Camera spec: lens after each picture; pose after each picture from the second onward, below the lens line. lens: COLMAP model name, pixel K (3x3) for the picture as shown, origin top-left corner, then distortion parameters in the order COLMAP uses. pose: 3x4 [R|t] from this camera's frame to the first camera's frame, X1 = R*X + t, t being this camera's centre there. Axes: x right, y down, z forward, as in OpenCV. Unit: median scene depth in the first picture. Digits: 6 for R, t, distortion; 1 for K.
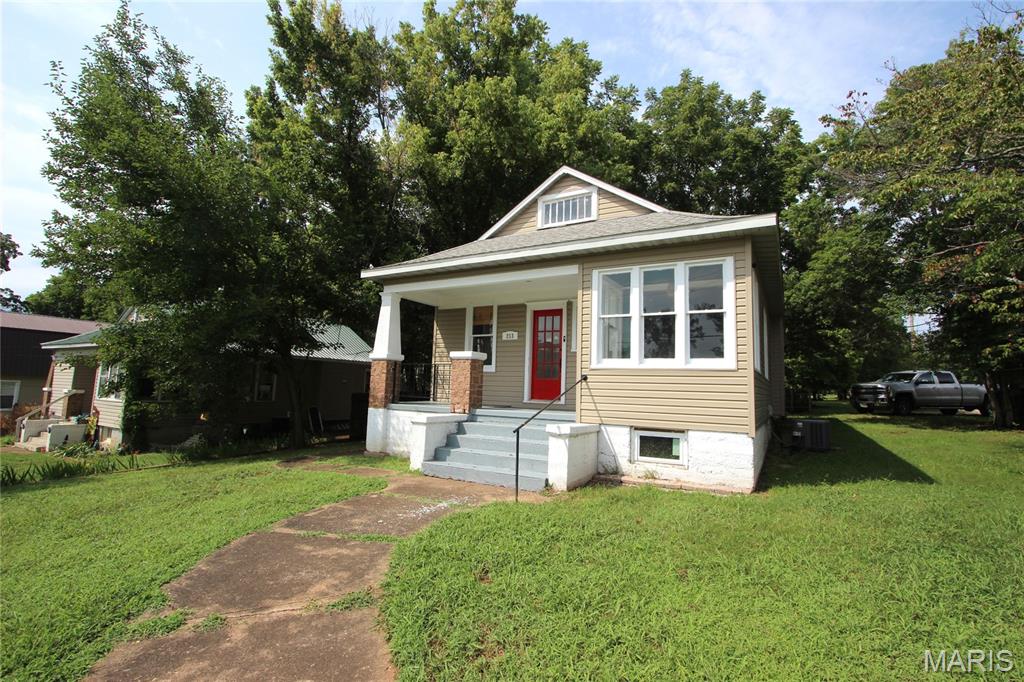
lens RADIAL K [[472.0, 0, 519.3], [0, 472.0, 336.8], [0, 0, 1]] dist [-0.017138, 0.000490]
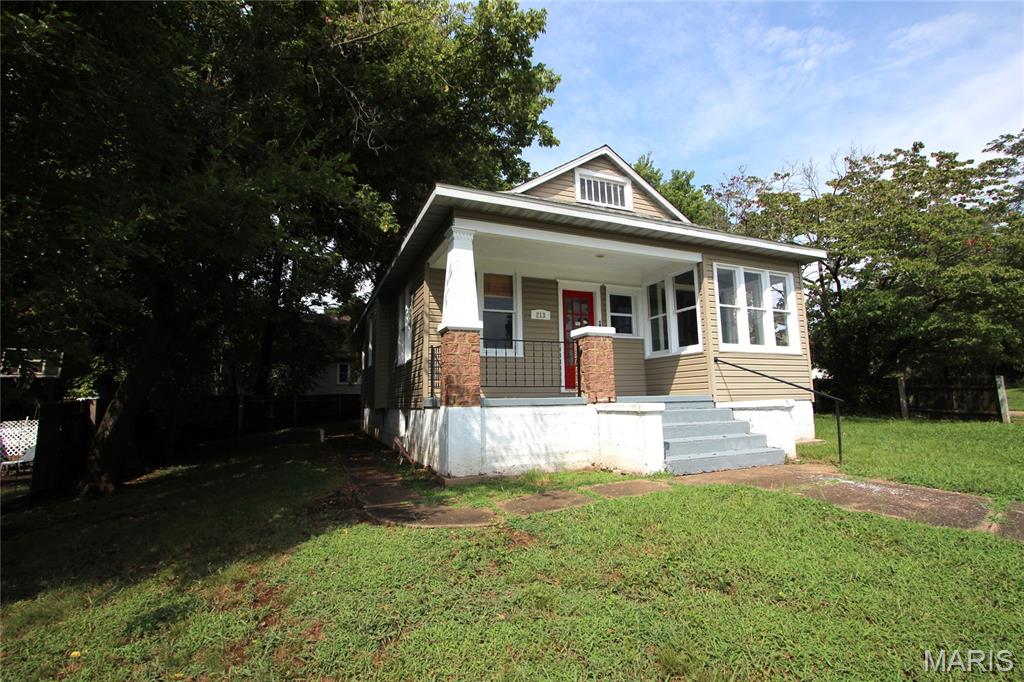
lens RADIAL K [[472.0, 0, 519.3], [0, 472.0, 336.8], [0, 0, 1]] dist [-0.017138, 0.000490]
pose [[0.592633, 0.069221, 0.802492, -0.779958], [-0.051811, 0.997513, -0.047781, 0.085900], [-0.803804, -0.013262, 0.594746, 0.572829]]
